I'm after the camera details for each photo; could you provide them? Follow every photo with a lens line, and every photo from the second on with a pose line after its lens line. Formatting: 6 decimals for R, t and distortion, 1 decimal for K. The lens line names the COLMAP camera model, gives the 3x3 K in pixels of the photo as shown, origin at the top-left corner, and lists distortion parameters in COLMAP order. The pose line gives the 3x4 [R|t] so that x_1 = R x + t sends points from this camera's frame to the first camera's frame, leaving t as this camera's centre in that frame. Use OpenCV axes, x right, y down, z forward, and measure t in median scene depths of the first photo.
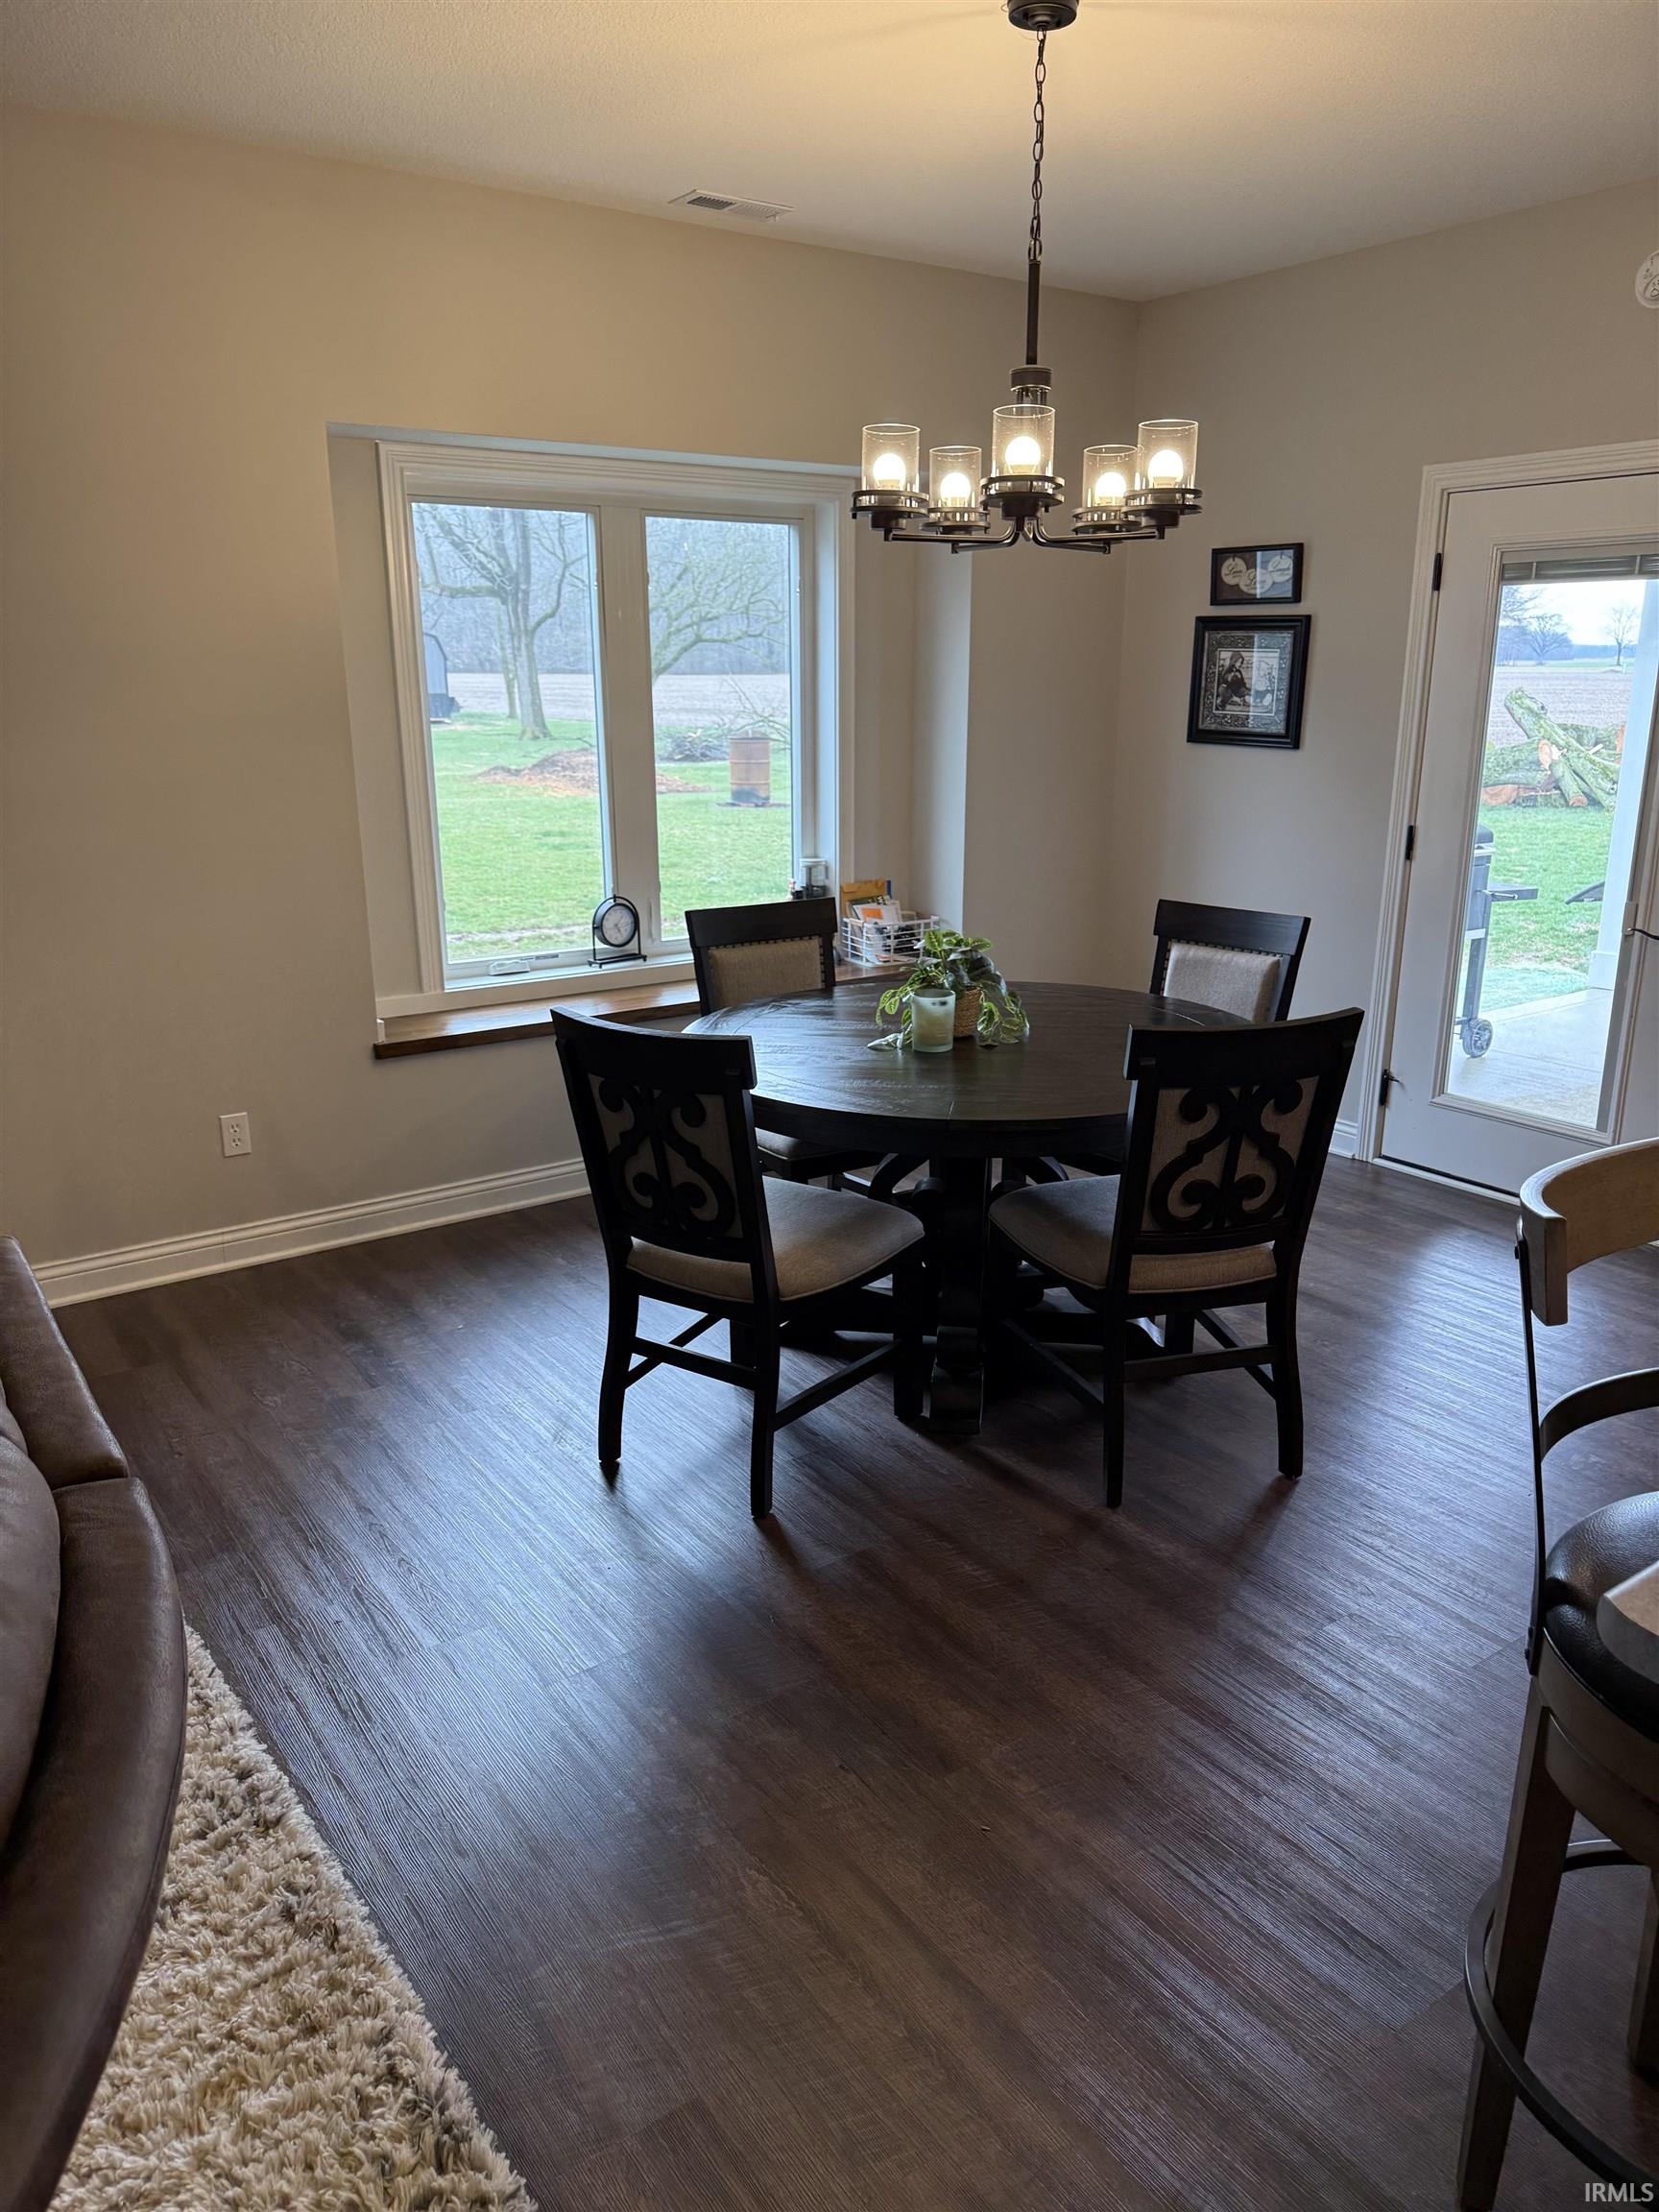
lens RADIAL K [[1580.0, 0, 843.7], [0, 1580.0, 1132.0], [0, 0, 1]] dist [0.060602, -0.086327]
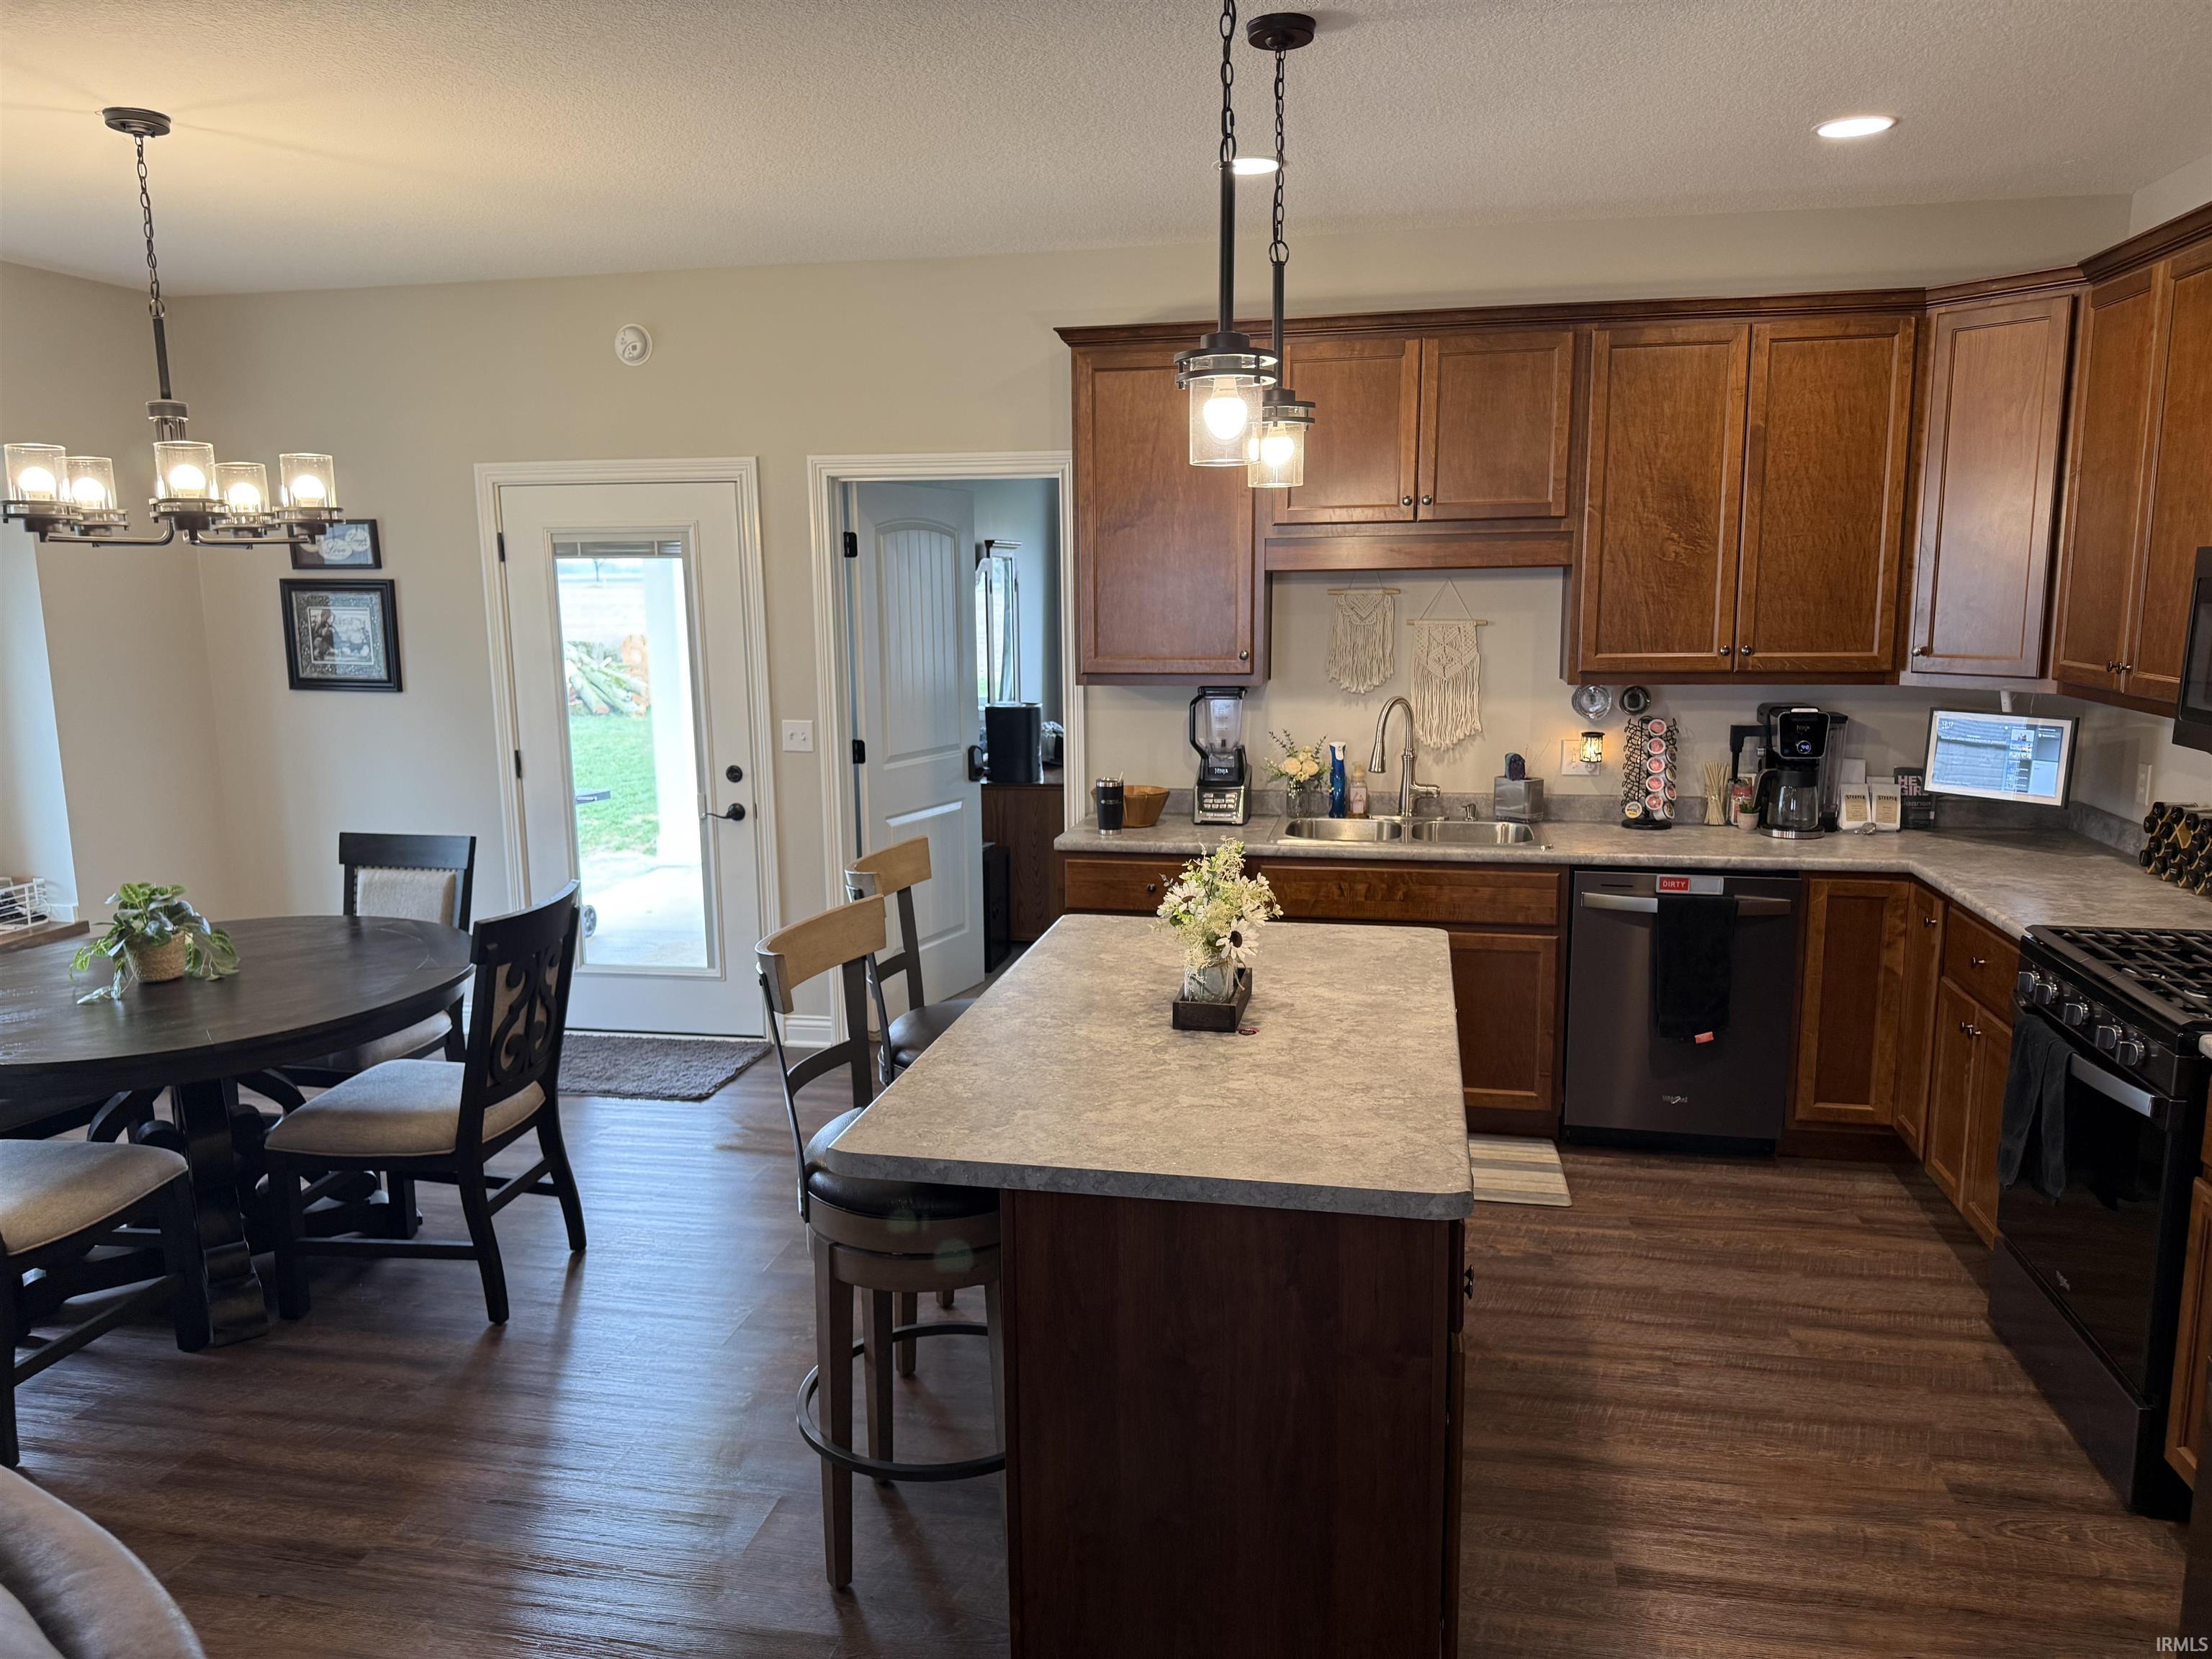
lens RADIAL K [[1580.0, 0, 1046.1], [0, 1580.0, 852.6], [0, 0, 1]] dist [0.060602, -0.086327]
pose [[0.760832, -0.125800, 0.636639, -0.104242], [0.199693, 0.978814, -0.045234, 0.015458], [-0.617461, 0.161548, 0.769834, -0.144147]]
